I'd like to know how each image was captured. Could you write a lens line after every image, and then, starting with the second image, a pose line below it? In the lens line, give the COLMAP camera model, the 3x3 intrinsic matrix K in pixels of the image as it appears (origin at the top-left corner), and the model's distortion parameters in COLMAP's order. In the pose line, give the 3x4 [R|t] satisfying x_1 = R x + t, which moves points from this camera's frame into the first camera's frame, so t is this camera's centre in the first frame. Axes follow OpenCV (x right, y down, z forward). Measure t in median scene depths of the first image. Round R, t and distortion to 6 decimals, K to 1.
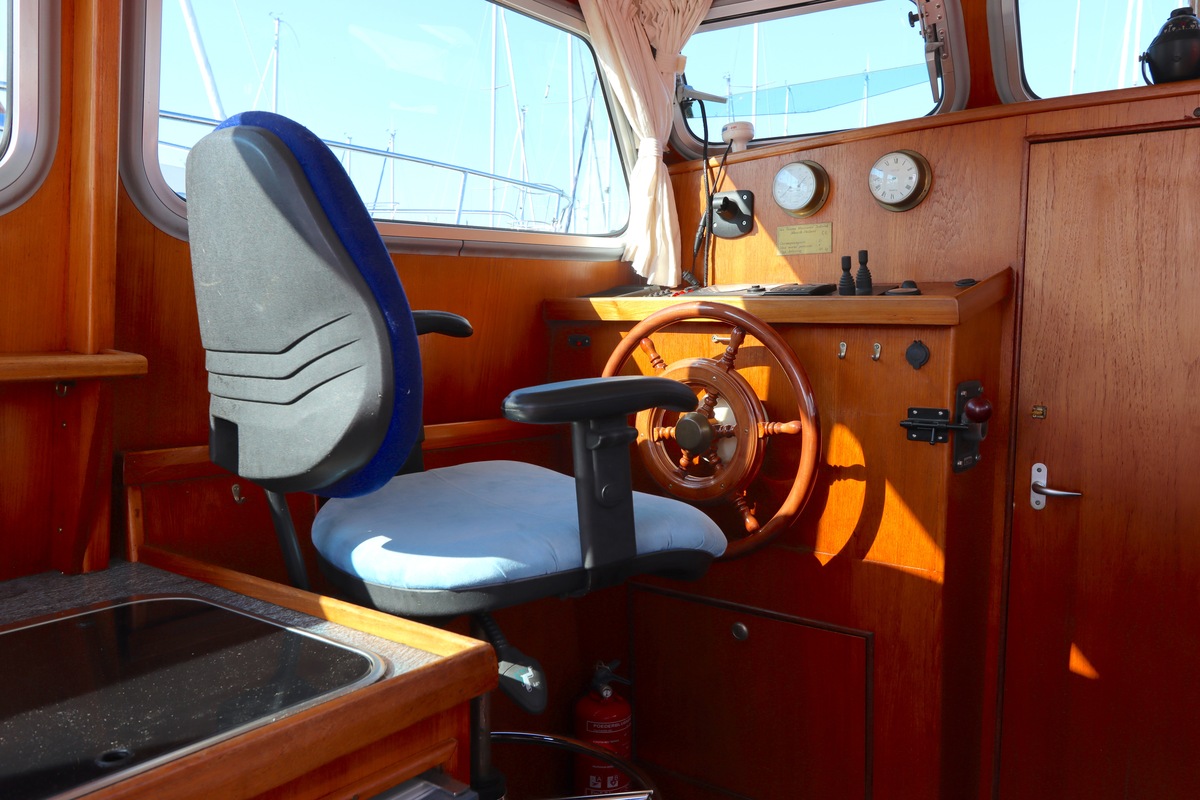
lens RADIAL K [[939.7, 0, 596.3], [0, 939.7, 394.3], [0, 0, 1]] dist [-0.012797, 0.034309]
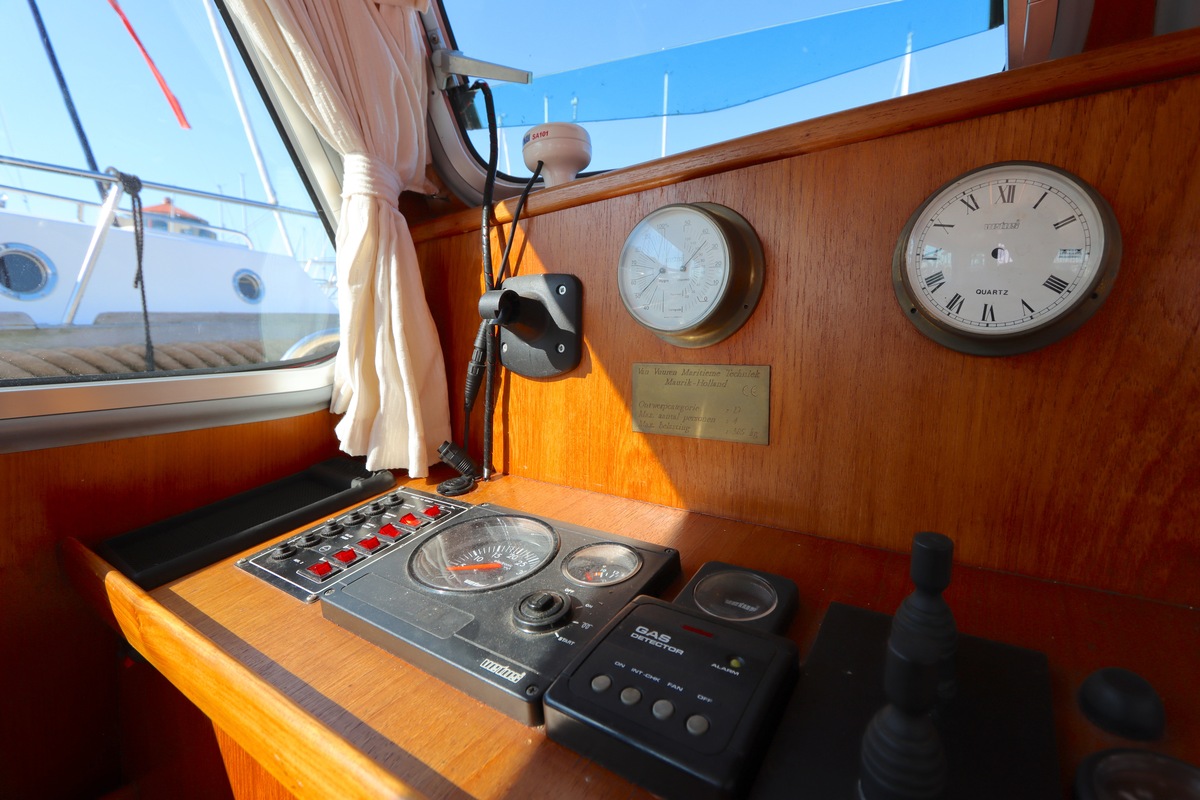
lens RADIAL K [[565.0, 0, 600.6], [0, 565.0, 395.3], [0, 0, 1]] dist [-0.022267, 0.004031]
pose [[0.997410, -0.000802, 0.071924, 0.168188], [-0.000839, 0.999740, 0.022780, -0.178662], [-0.071924, -0.022782, 0.997150, 0.786218]]
